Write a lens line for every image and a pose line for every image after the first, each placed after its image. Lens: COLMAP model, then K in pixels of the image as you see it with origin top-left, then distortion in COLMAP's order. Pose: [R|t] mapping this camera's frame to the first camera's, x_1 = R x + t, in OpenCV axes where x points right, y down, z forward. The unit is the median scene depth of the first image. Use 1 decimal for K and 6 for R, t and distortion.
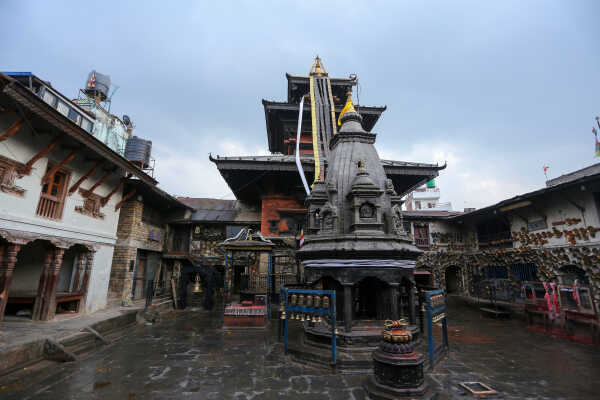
lens RADIAL K [[290.5, 0, 300.6], [0, 290.5, 195.9], [0, 0, 1]] dist [-0.084784, 0.035580]
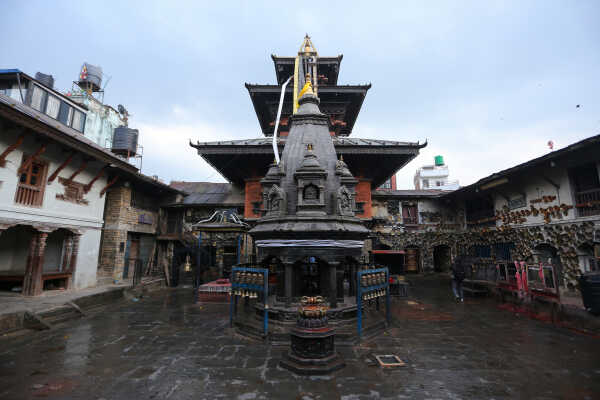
lens RADIAL K [[290.5, 0, 300.6], [0, 290.5, 195.9], [0, 0, 1]] dist [-0.084784, 0.035580]
pose [[0.997537, -0.019944, -0.067253, 0.162322], [0.024386, 0.997529, 0.065886, -0.002980], [0.065772, -0.067363, 0.995558, -0.017404]]
